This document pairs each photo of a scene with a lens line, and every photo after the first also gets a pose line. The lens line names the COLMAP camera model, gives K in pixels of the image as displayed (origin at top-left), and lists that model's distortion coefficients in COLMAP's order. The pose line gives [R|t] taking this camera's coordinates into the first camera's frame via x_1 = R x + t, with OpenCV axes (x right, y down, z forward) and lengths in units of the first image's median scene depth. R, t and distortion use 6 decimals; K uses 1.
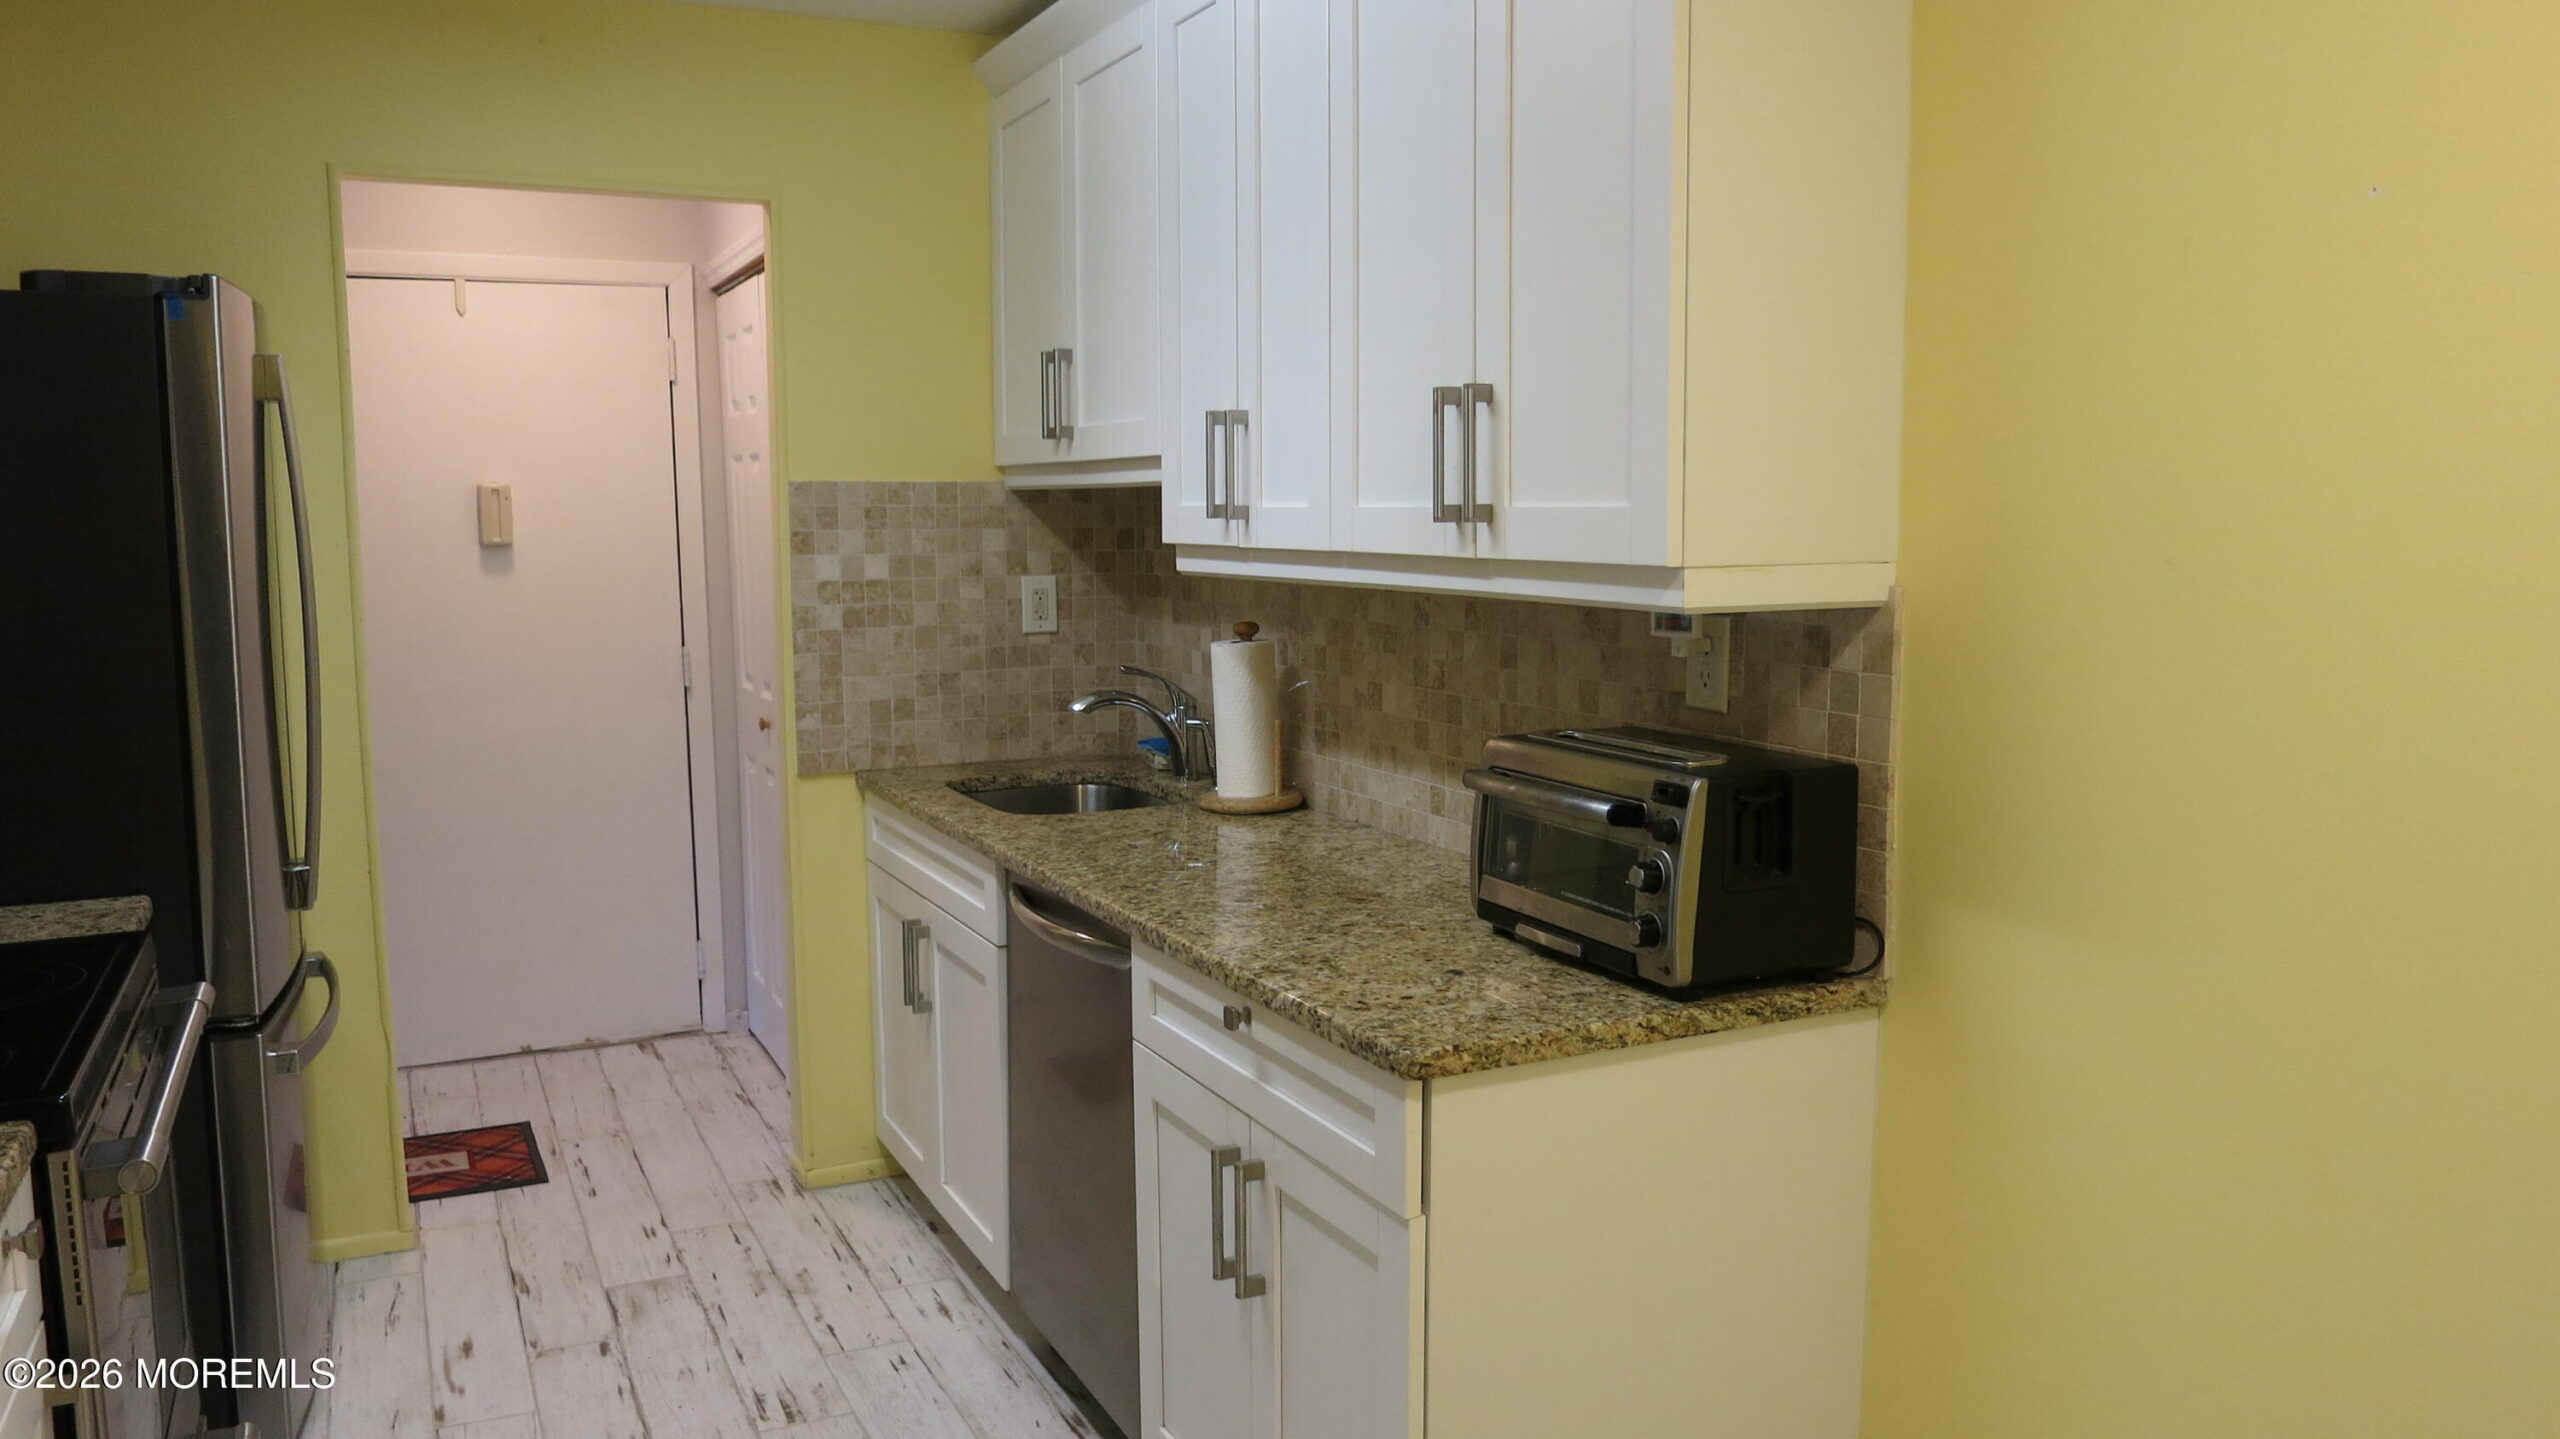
lens RADIAL K [[1864.0, 0, 1280.0], [0, 1864.0, 719.5], [0, 0, 1]] dist [-0.040369, 0.003162]
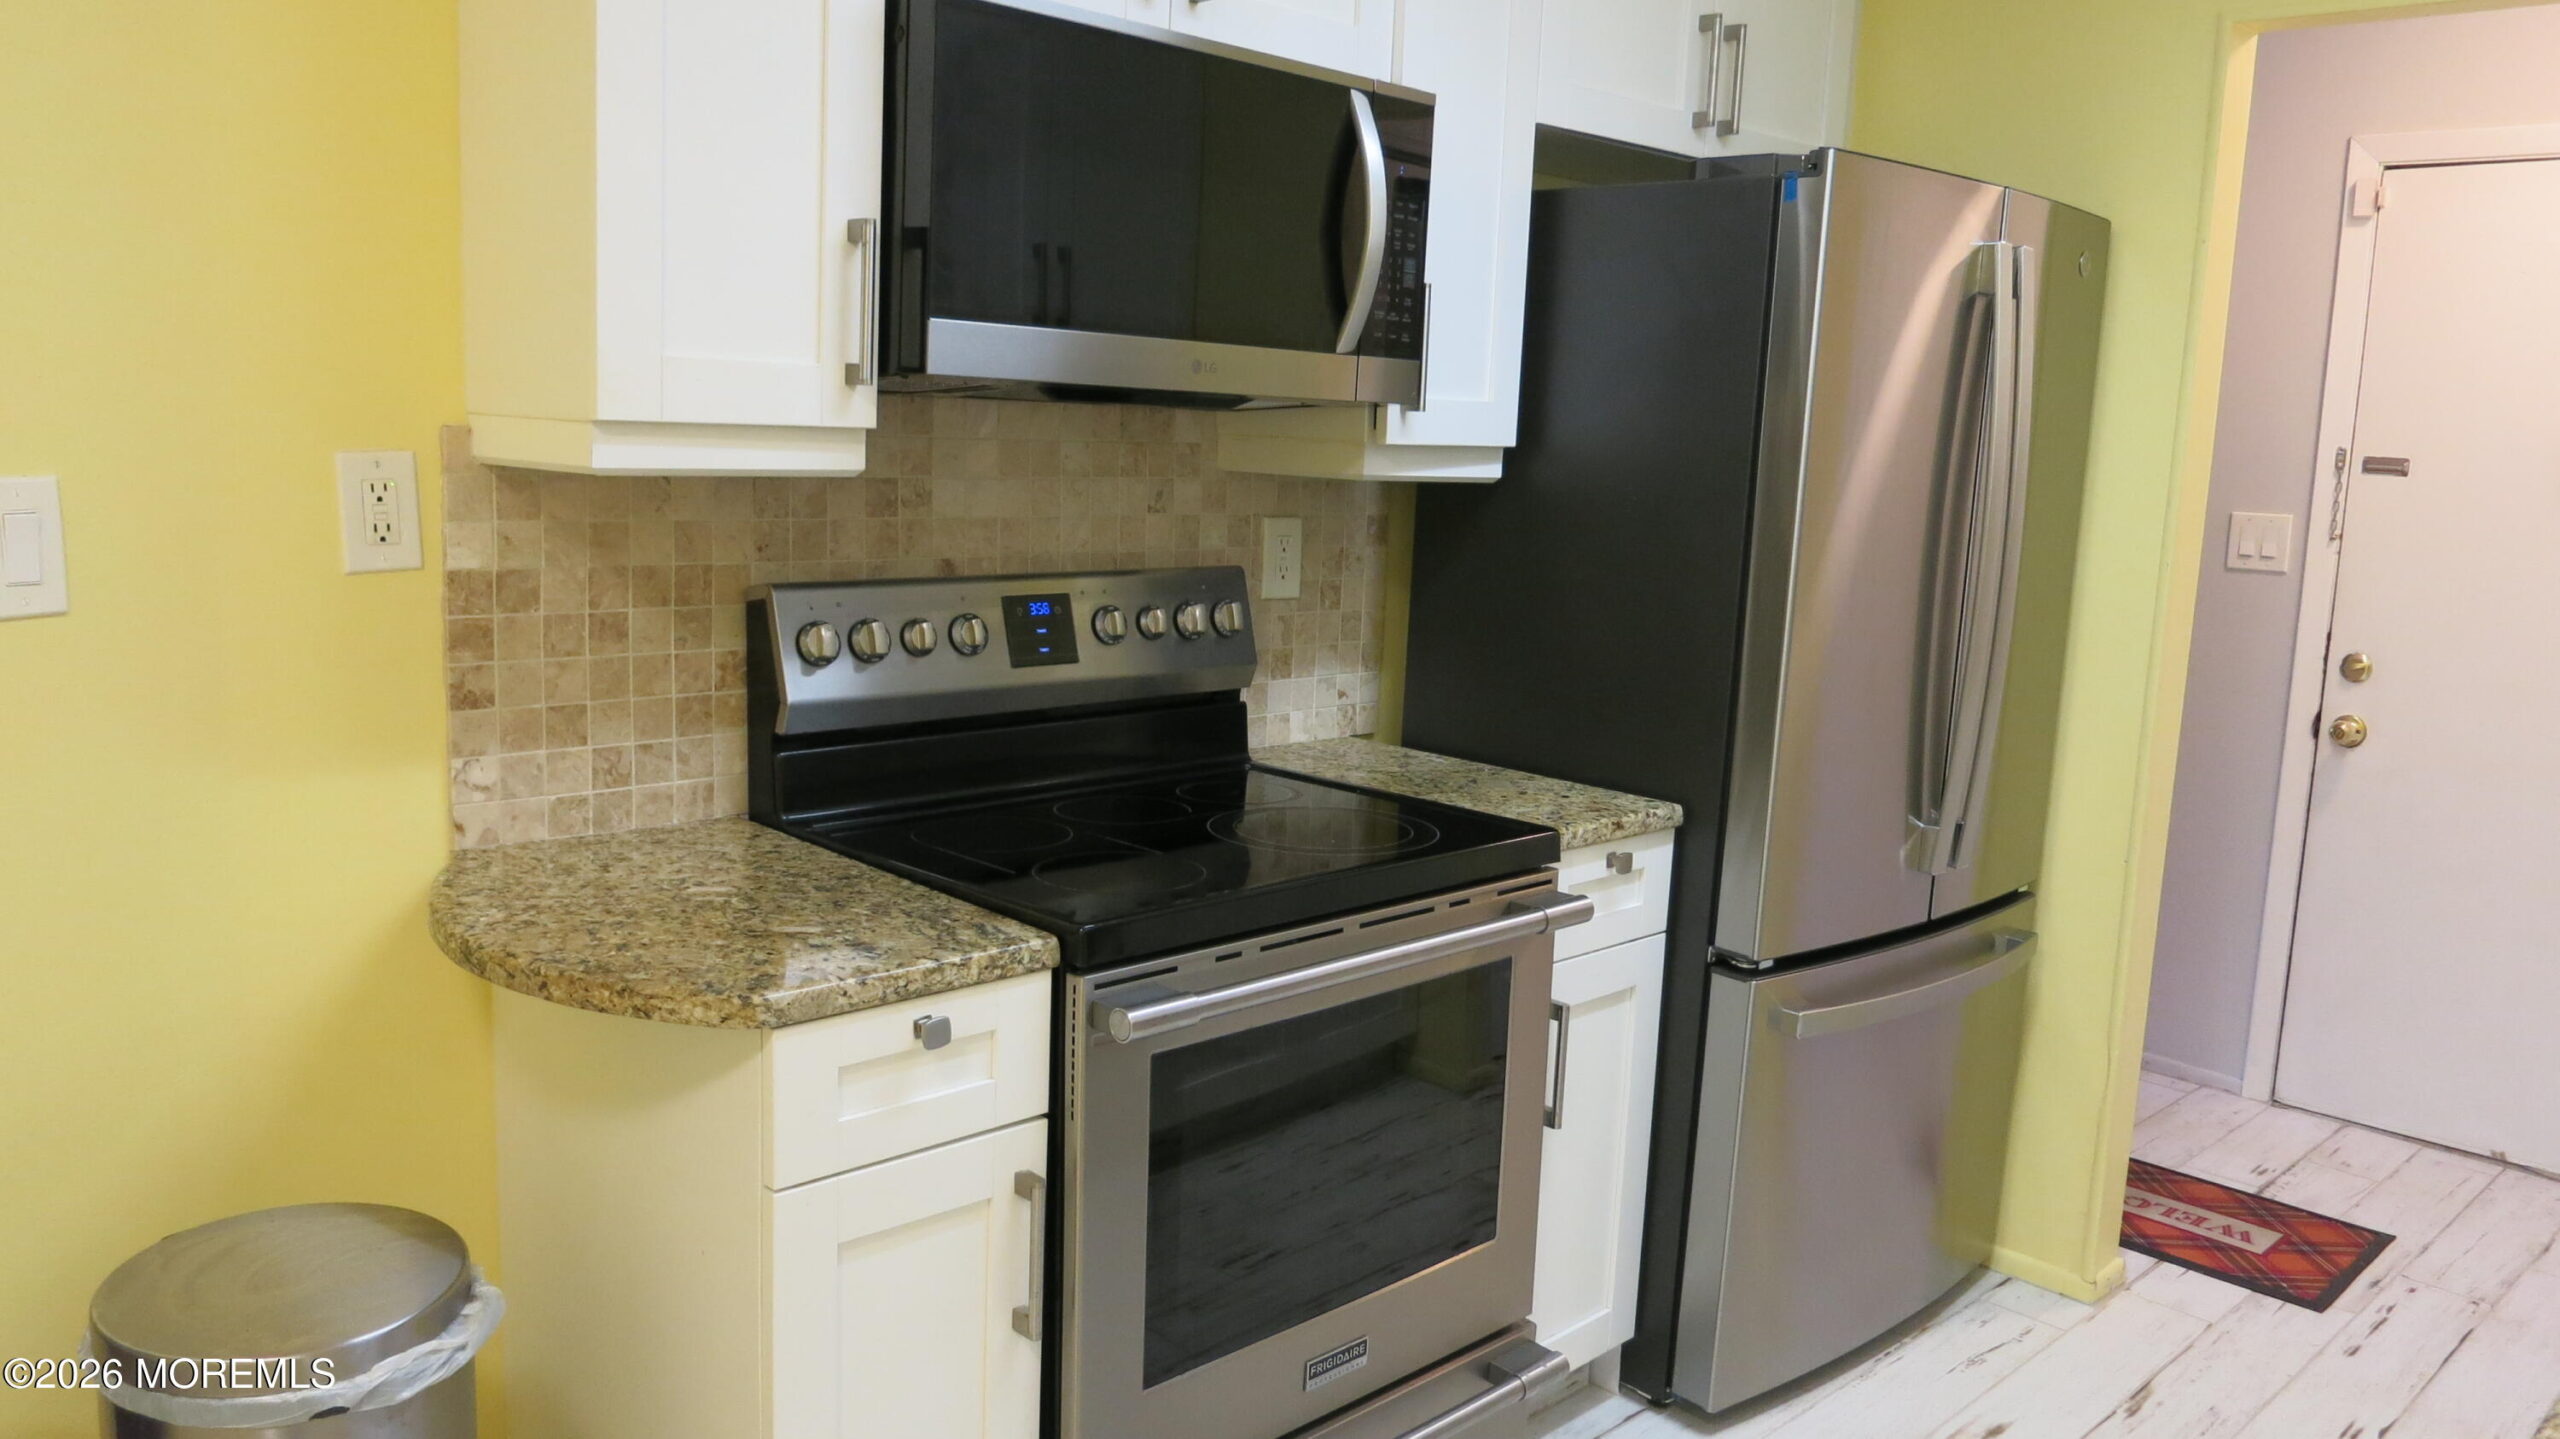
lens RADIAL K [[1864.0, 0, 1280.0], [0, 1864.0, 719.5], [0, 0, 1]] dist [-0.040369, 0.003162]
pose [[0.310231, 0.171862, -0.934998, 0.168625], [-0.152392, 0.979795, 0.129533, -0.032223], [0.938368, 0.102301, 0.330153, 0.347885]]
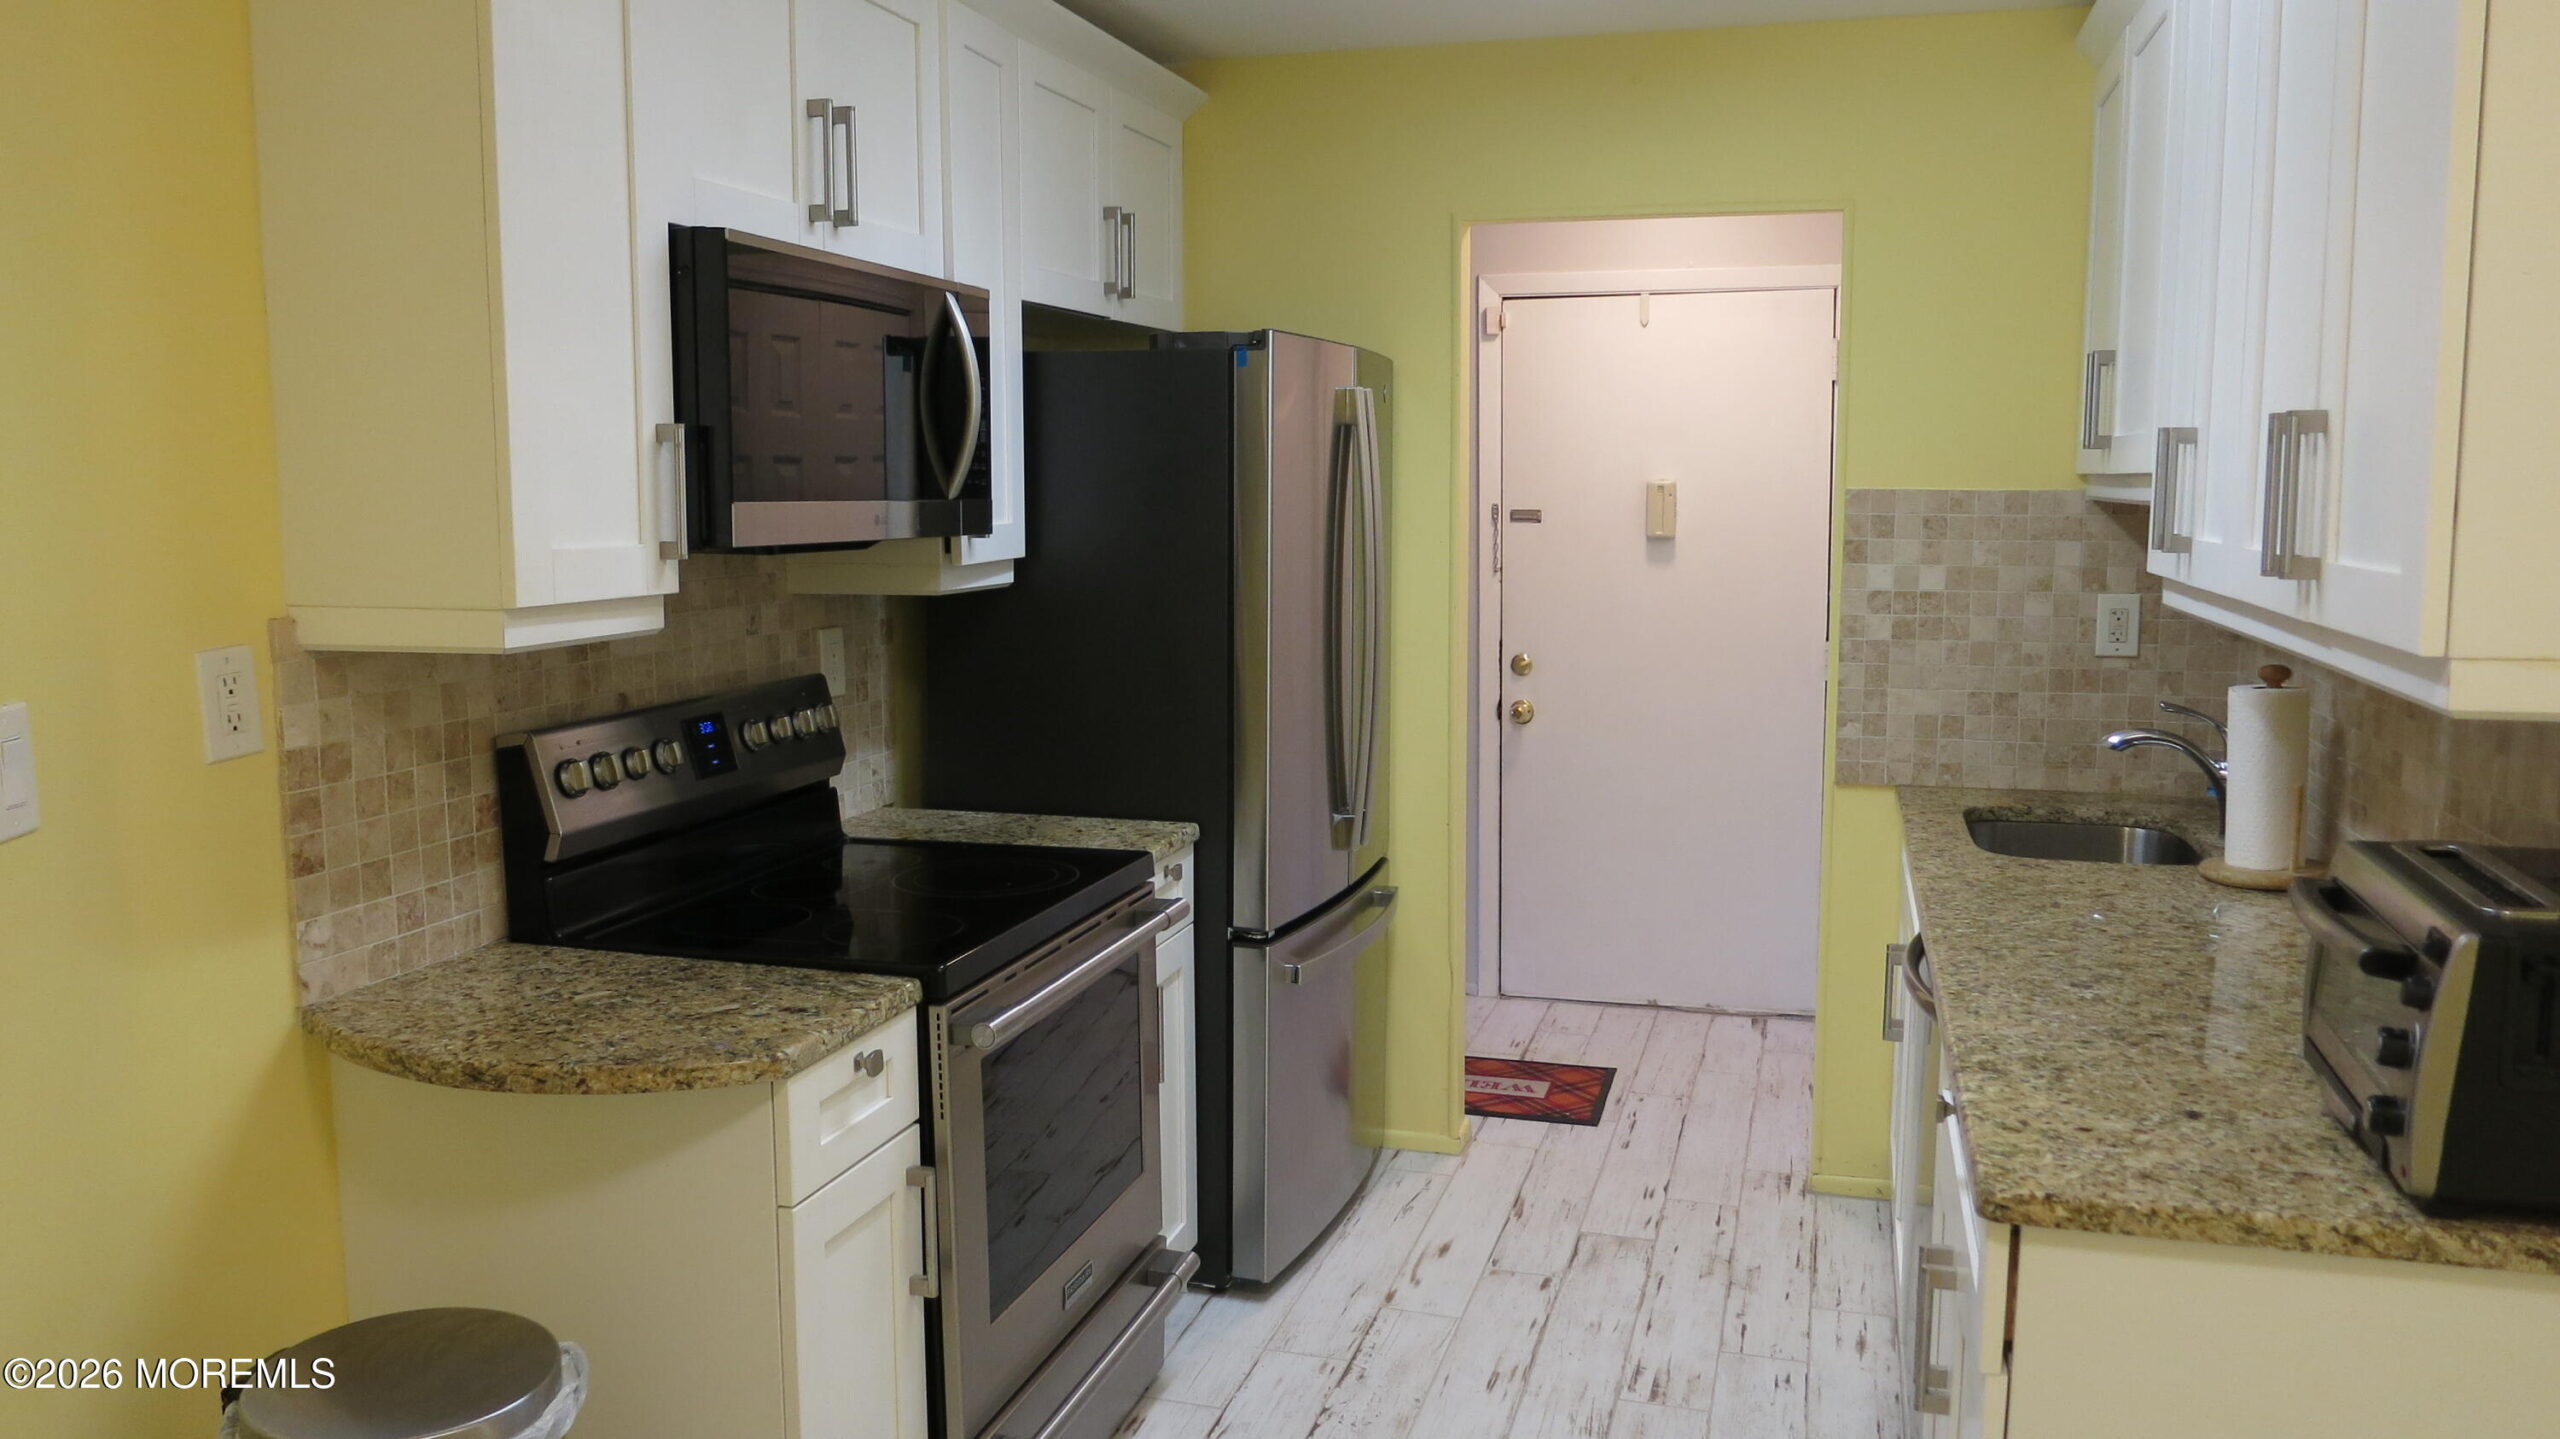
lens RADIAL K [[1864.0, 0, 1280.0], [0, 1864.0, 719.5], [0, 0, 1]] dist [-0.040369, 0.003162]
pose [[0.735146, 0.090591, -0.671828, 0.208182], [-0.079032, 0.995726, 0.047787, -0.030757], [0.673286, 0.017966, 0.739164, 0.064165]]
